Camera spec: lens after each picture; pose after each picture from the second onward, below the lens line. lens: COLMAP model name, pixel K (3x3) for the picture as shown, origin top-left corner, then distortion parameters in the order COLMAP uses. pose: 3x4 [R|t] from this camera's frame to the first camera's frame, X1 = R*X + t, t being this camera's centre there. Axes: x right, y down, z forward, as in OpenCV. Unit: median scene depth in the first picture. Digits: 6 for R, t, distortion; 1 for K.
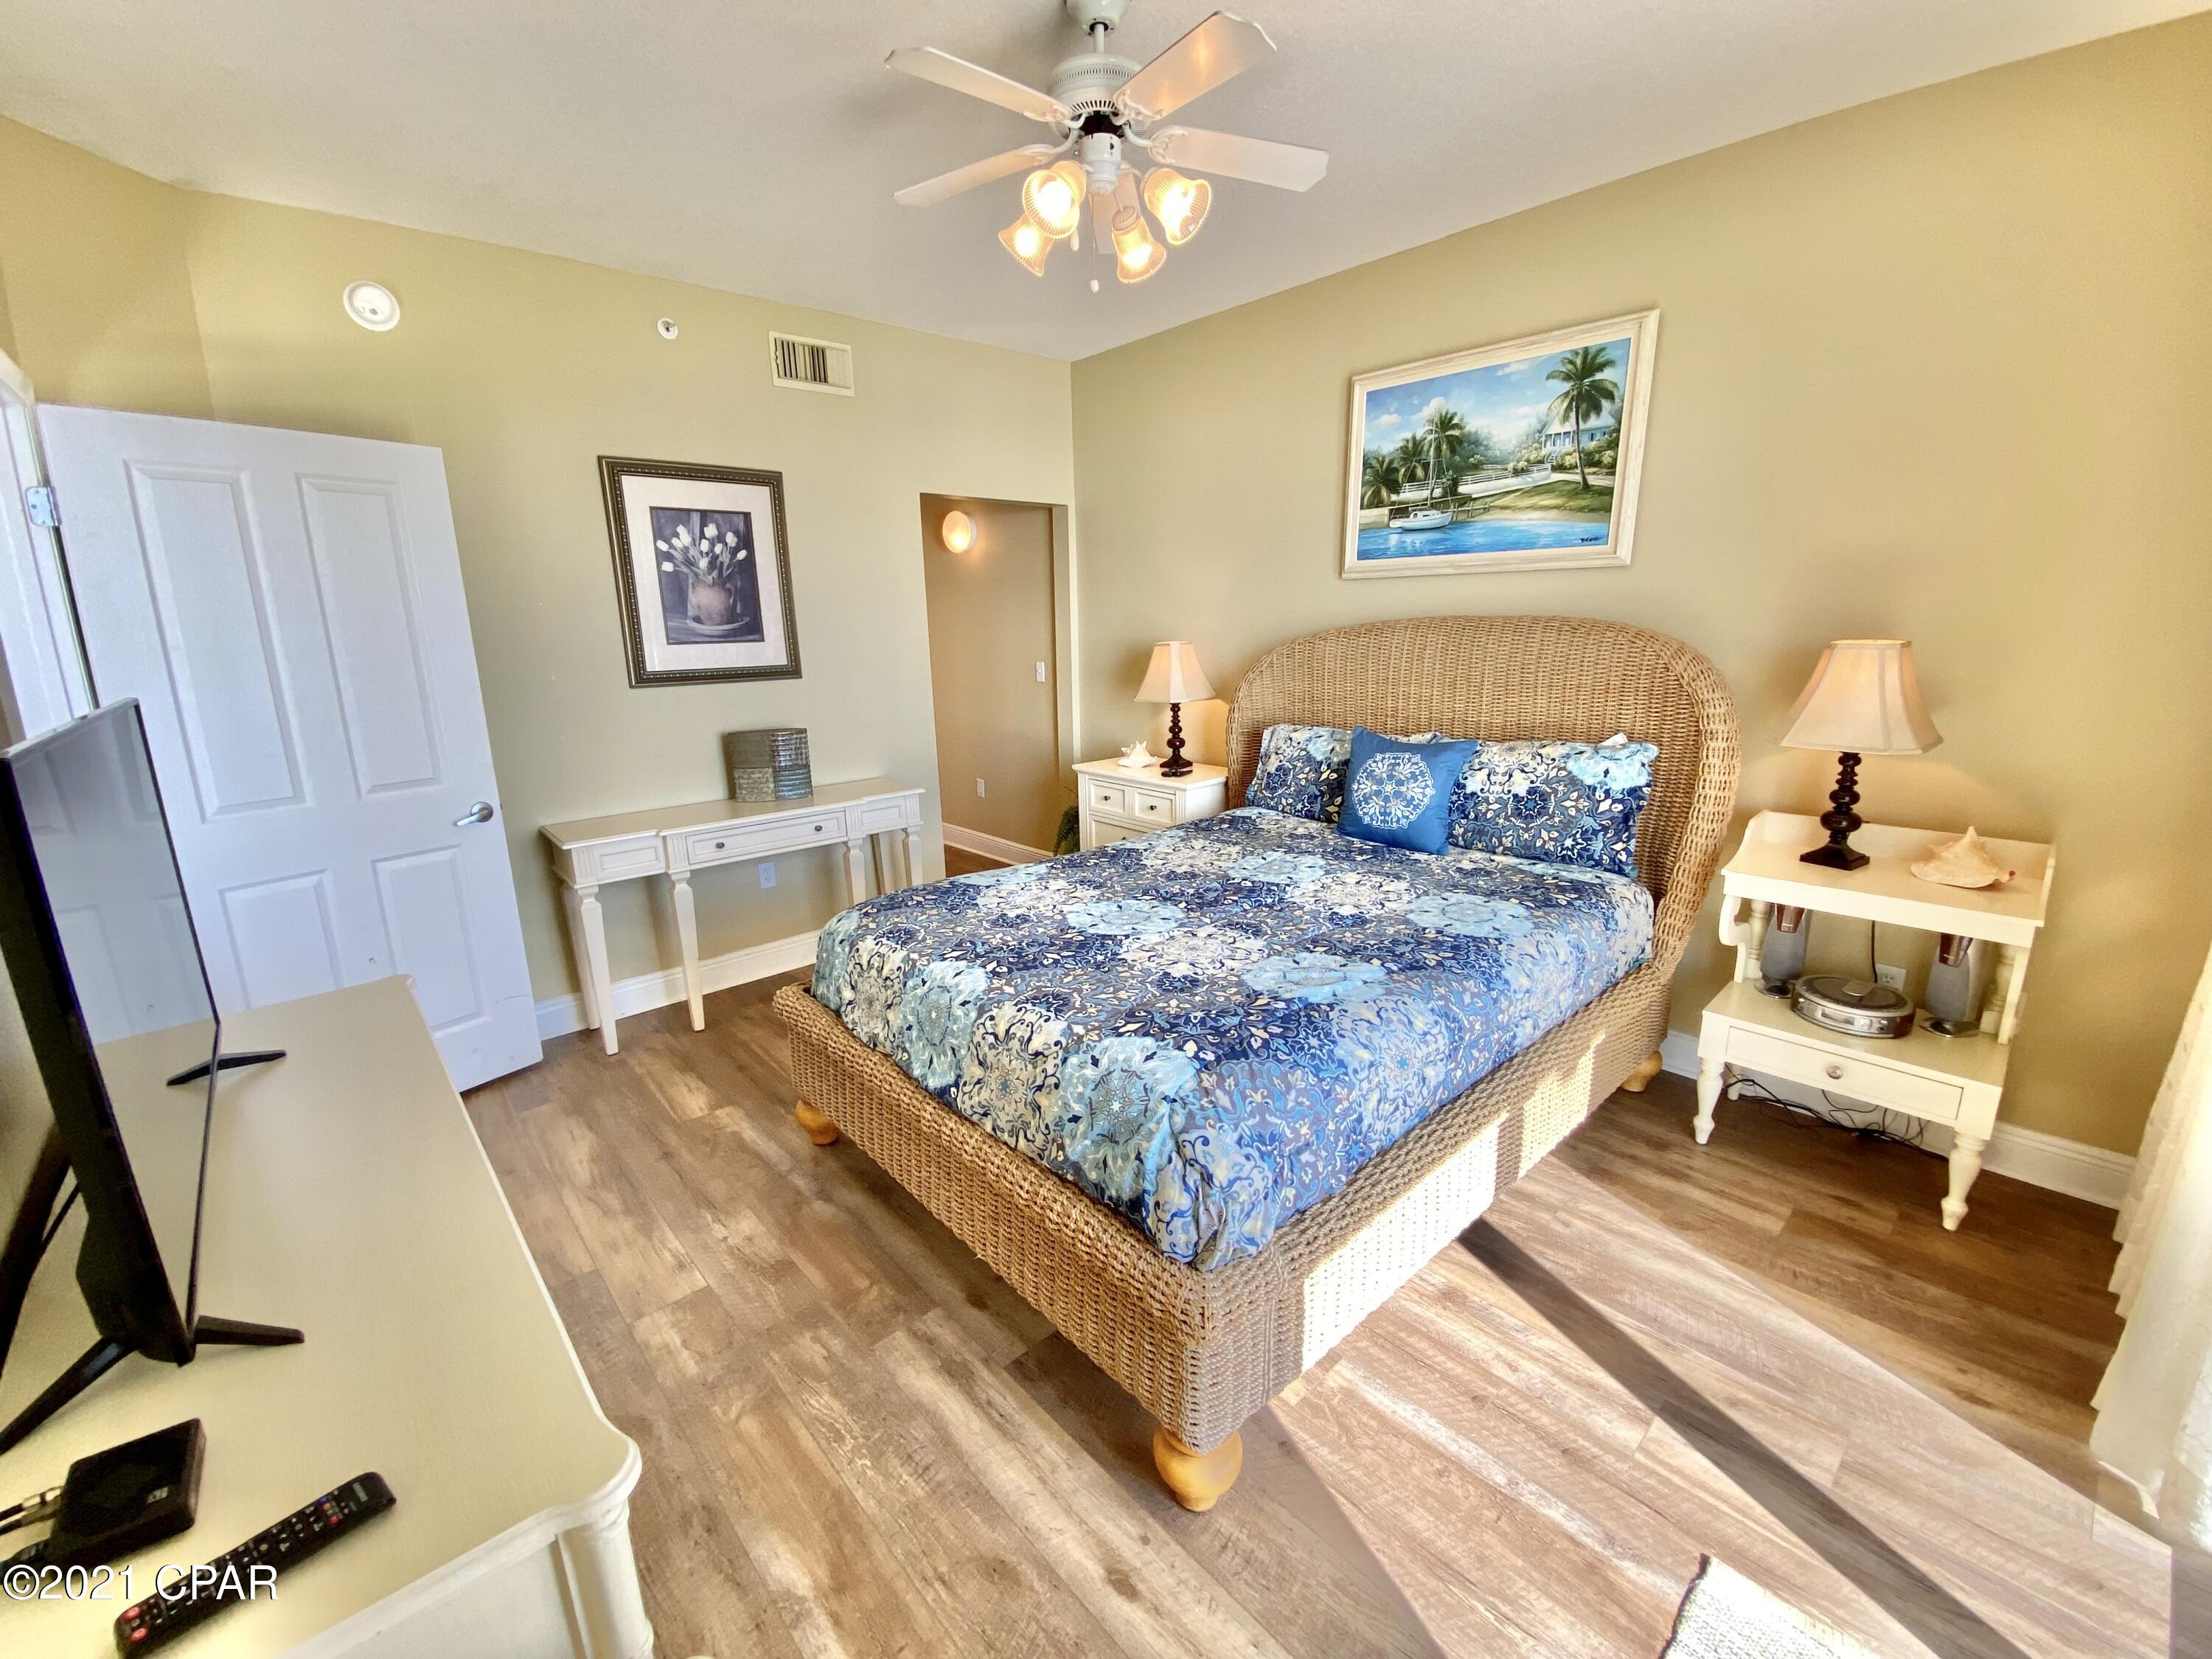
lens RADIAL K [[903.3, 0, 1094.3], [0, 903.3, 837.4], [0, 0, 1]] dist [0.019646, -0.032164]
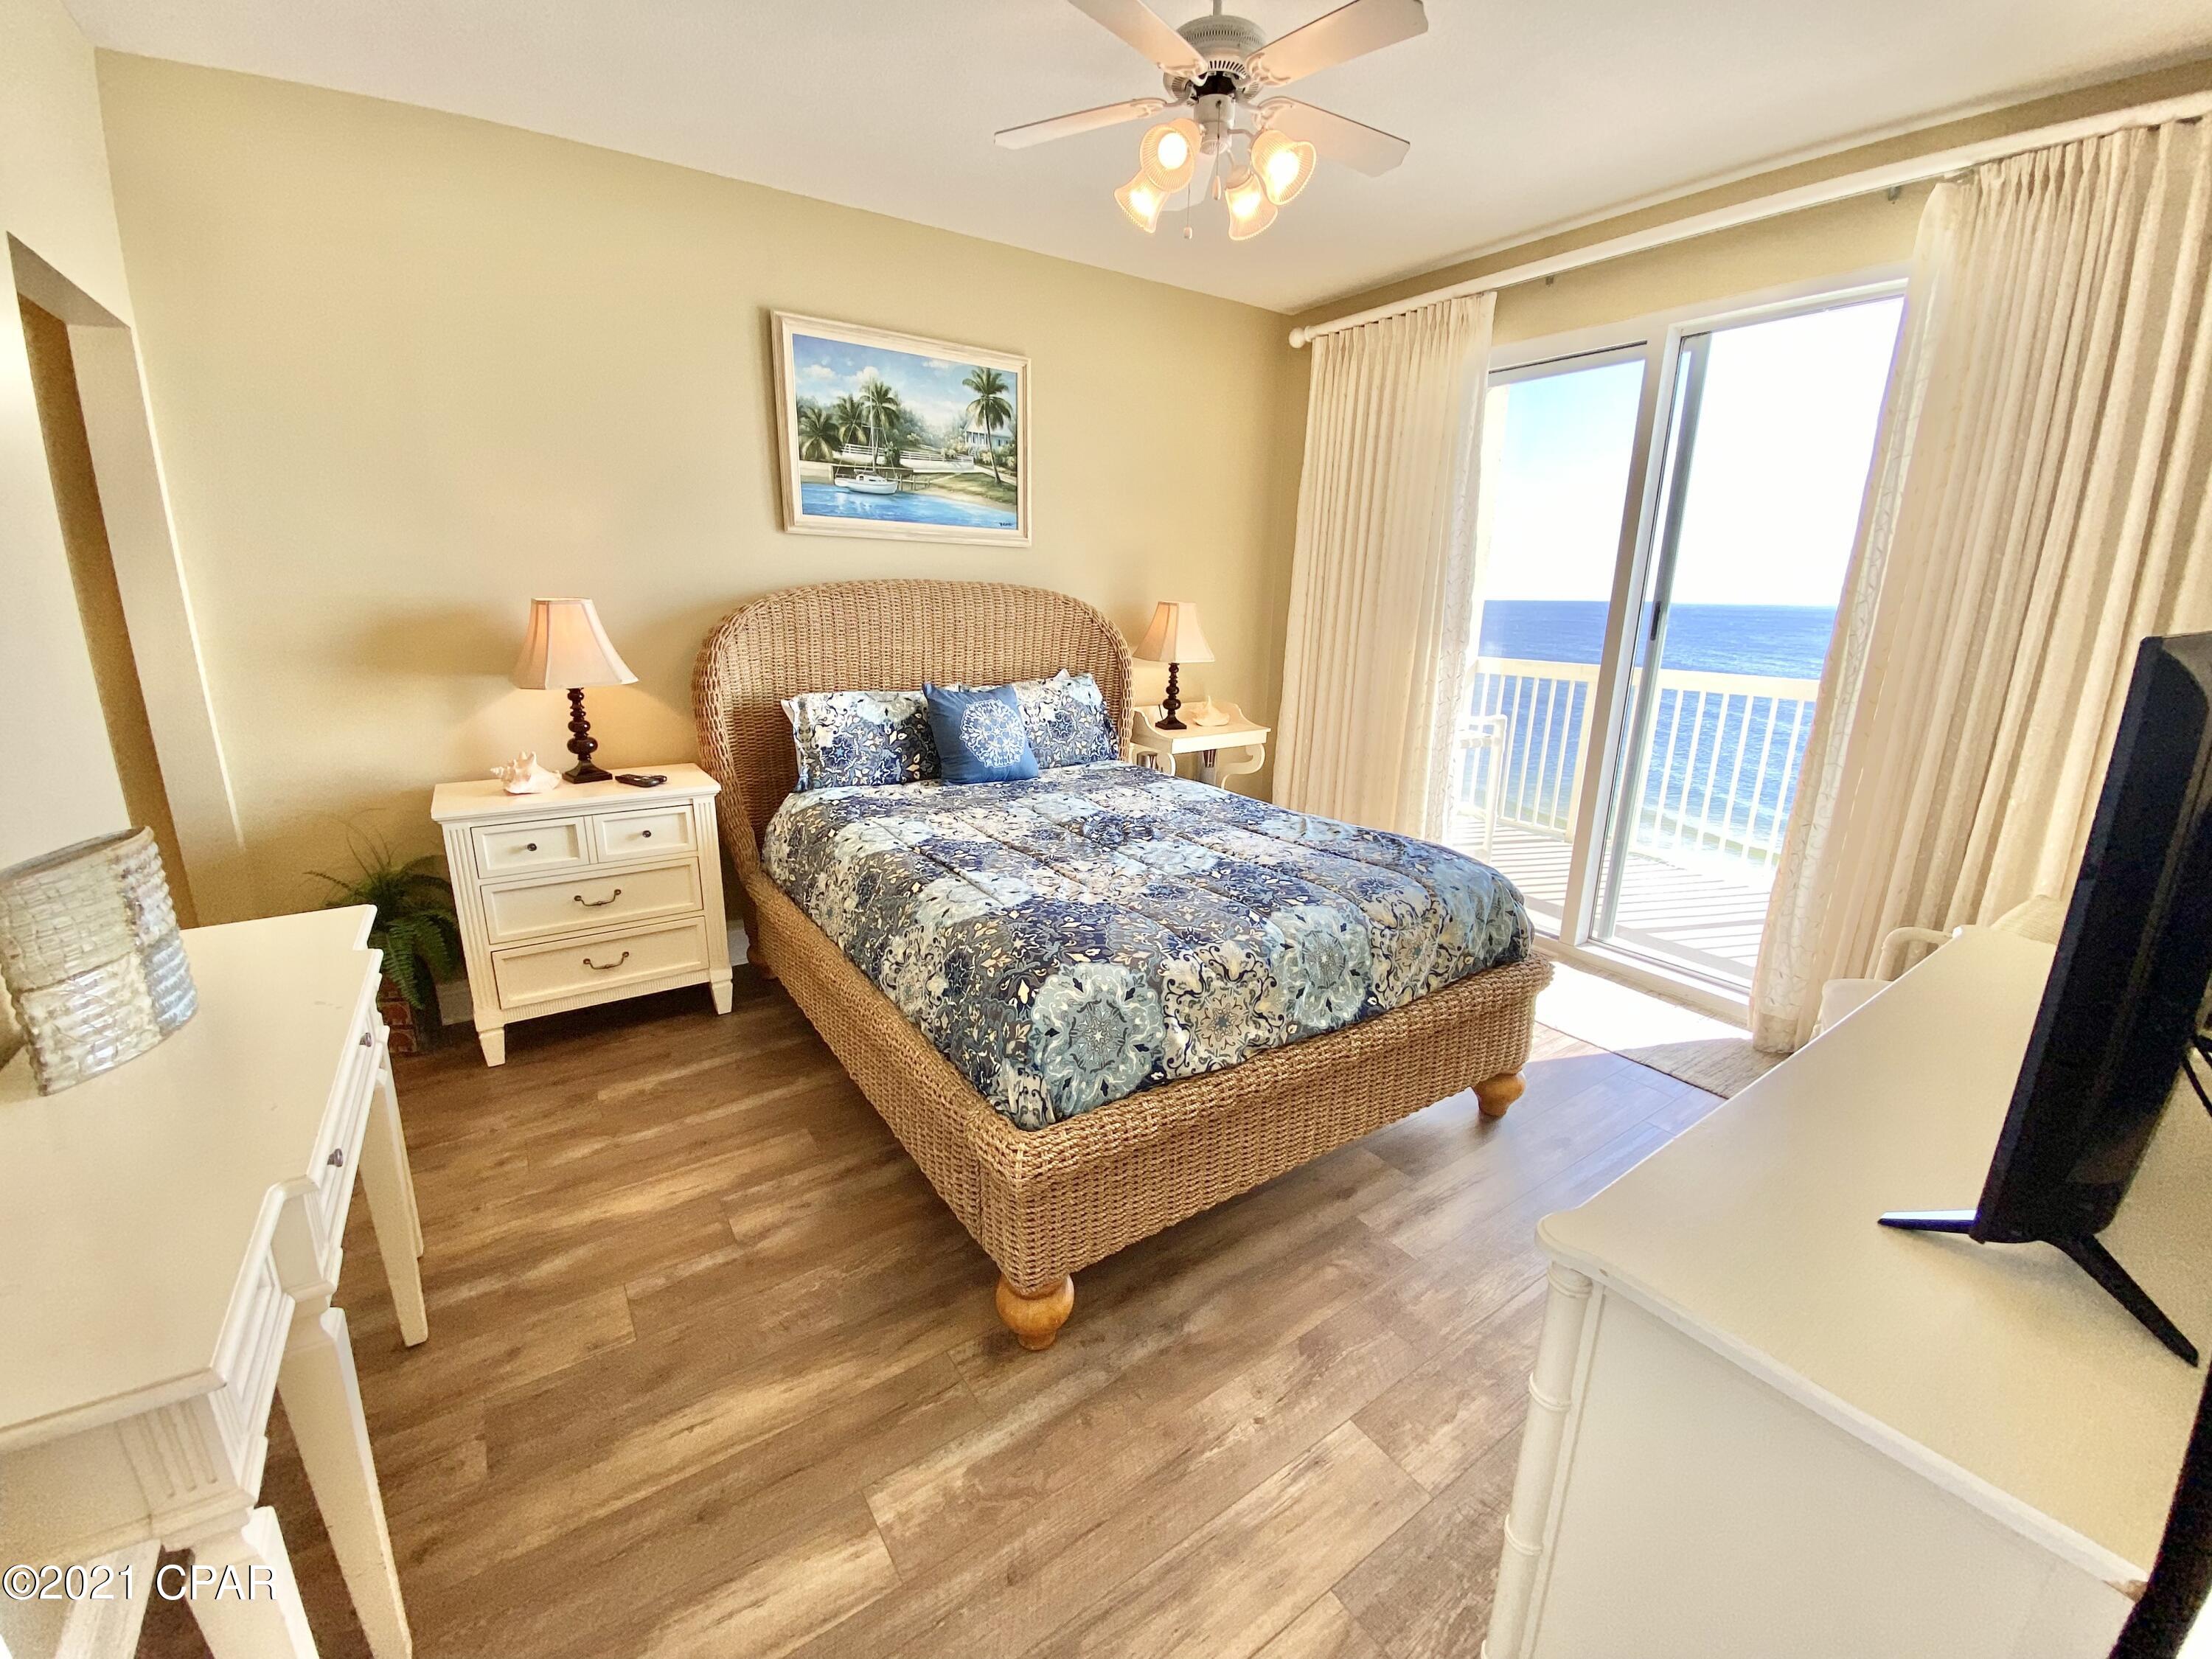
lens RADIAL K [[889.7, 0, 1110.9], [0, 889.7, 835.4], [0, 0, 1]] dist [0.032483, -0.030255]
pose [[0.120249, -0.239002, 0.963545, -0.739685], [0.218104, 0.953234, 0.209226, -0.127998], [-0.968489, 0.184994, 0.166753, 0.676933]]
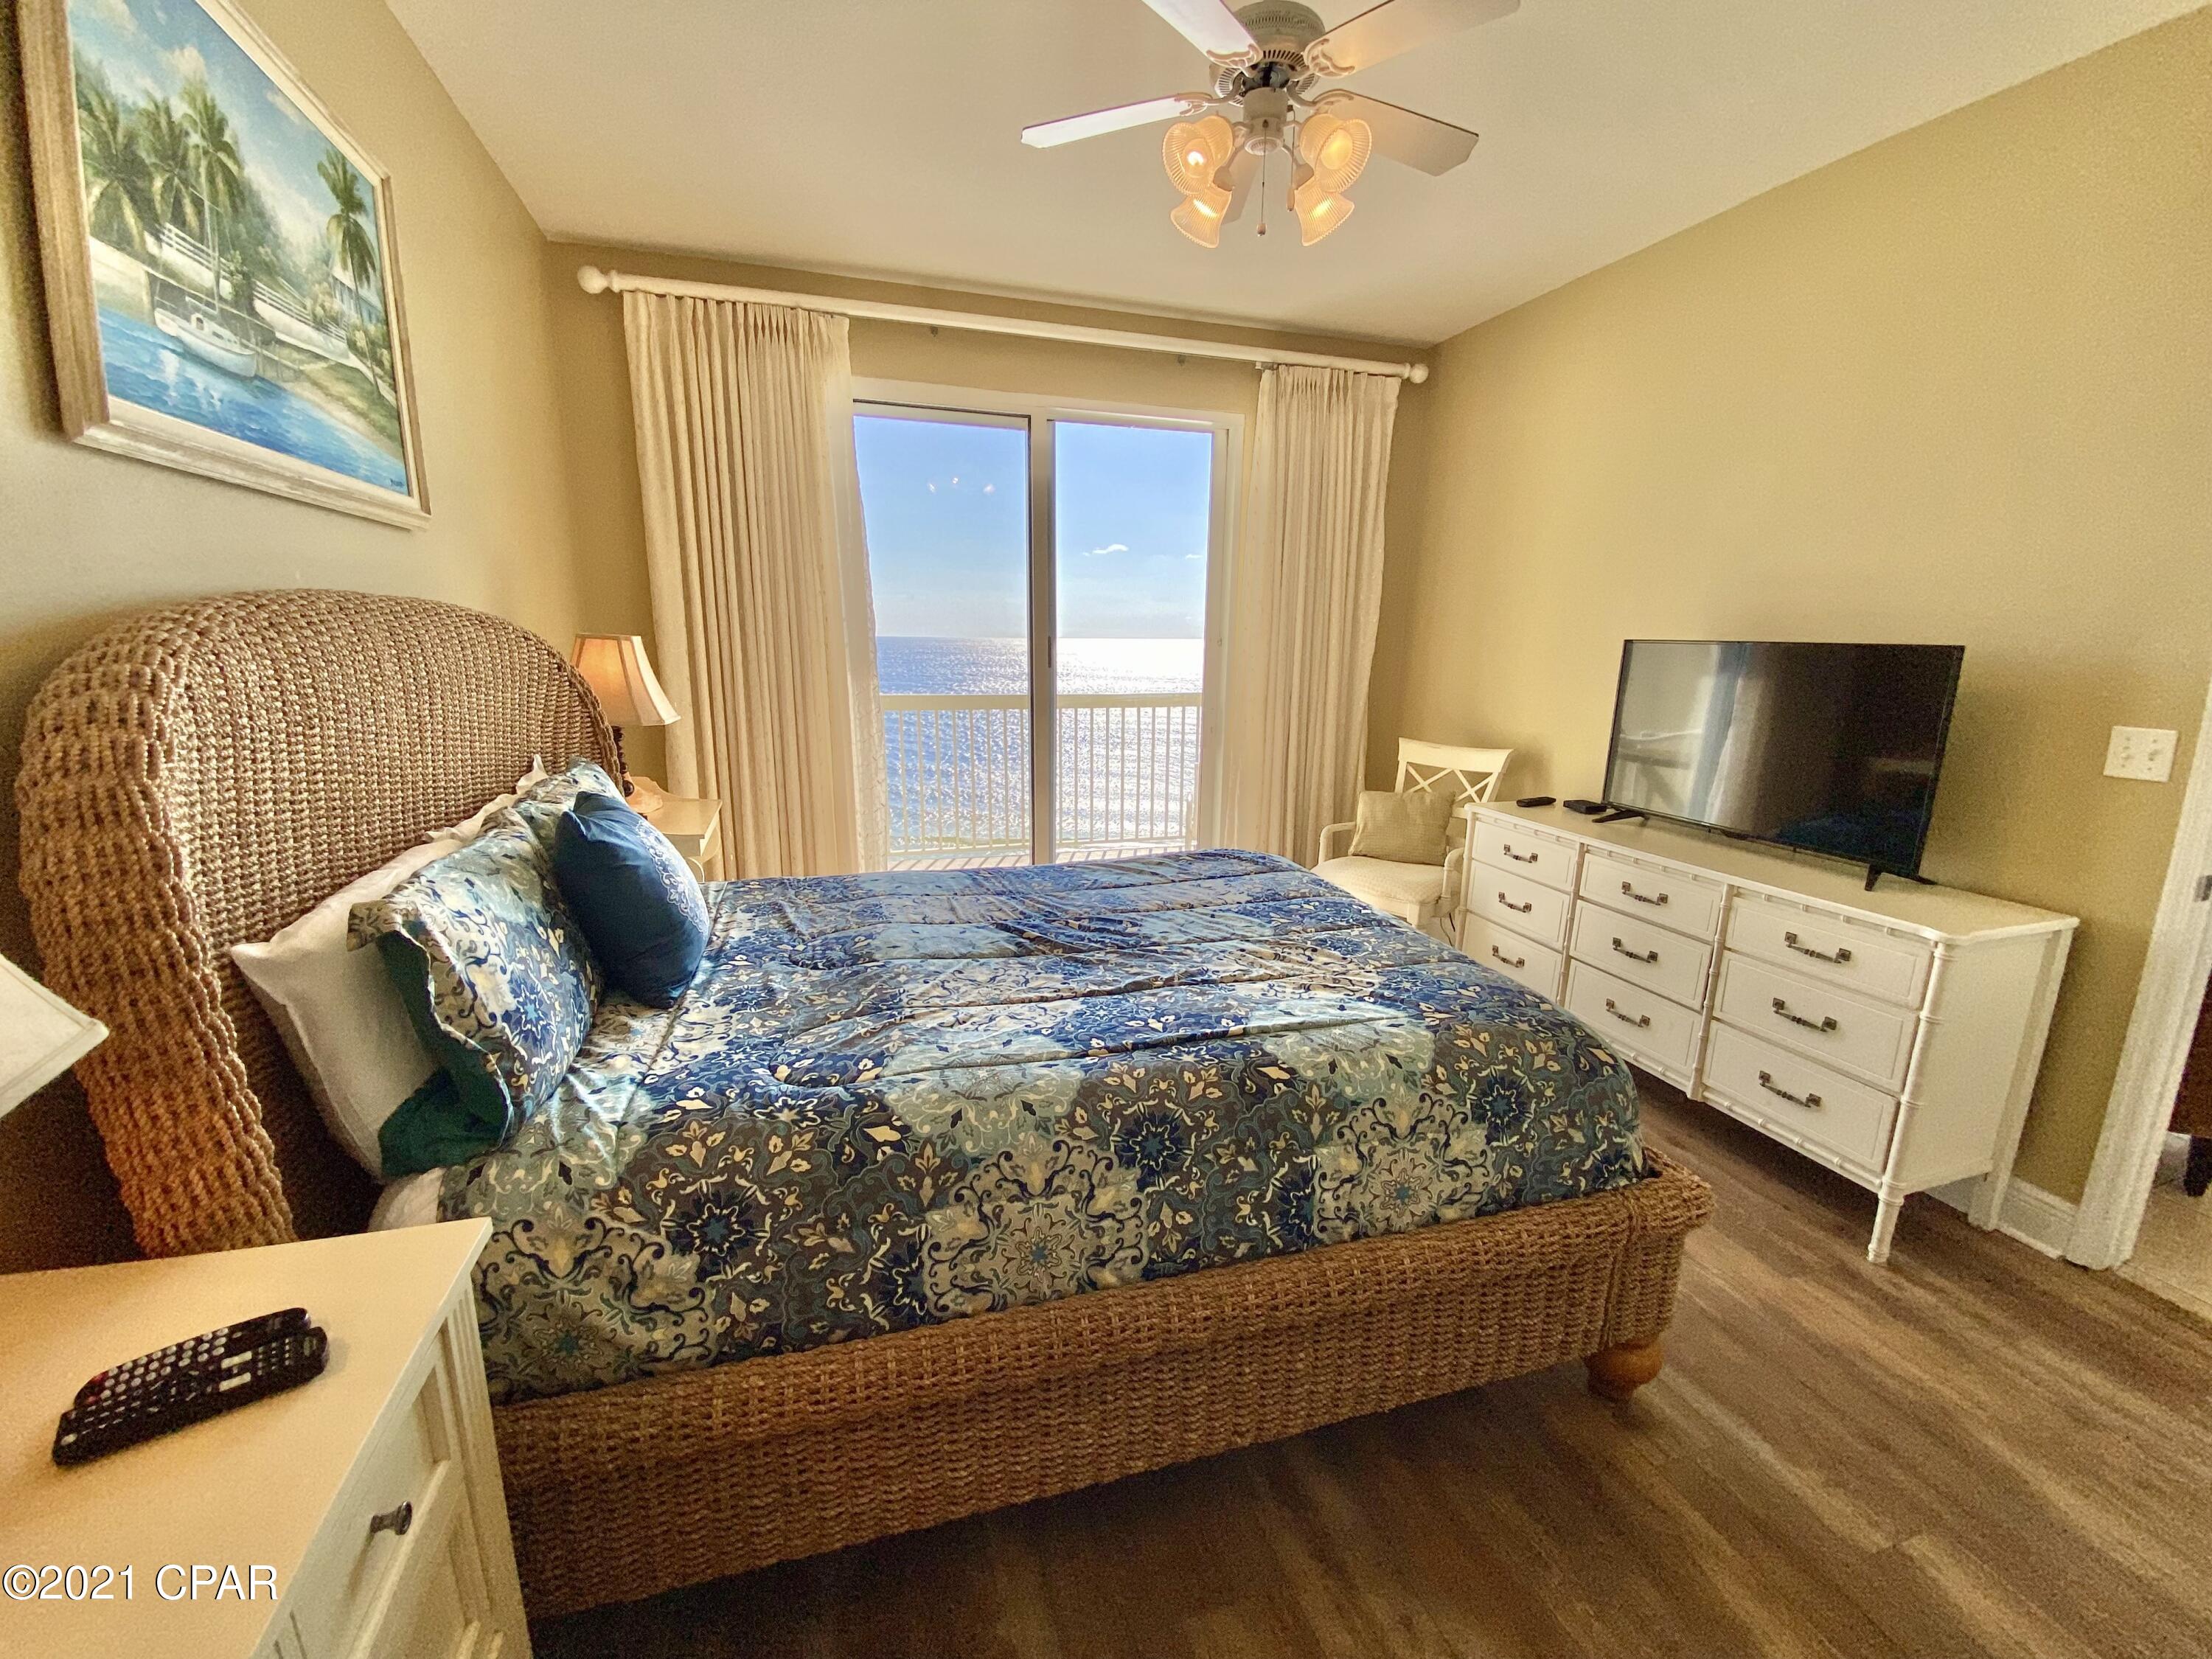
lens RADIAL K [[898.6, 0, 1107.3], [0, 898.6, 819.9], [0, 0, 1]] dist [0.010580, -0.014678]
pose [[-0.908256, -0.072440, 0.412096, -0.179377], [0.107413, 0.911526, 0.396967, -0.290961], [-0.404393, 0.404812, -0.820118, 1.329759]]
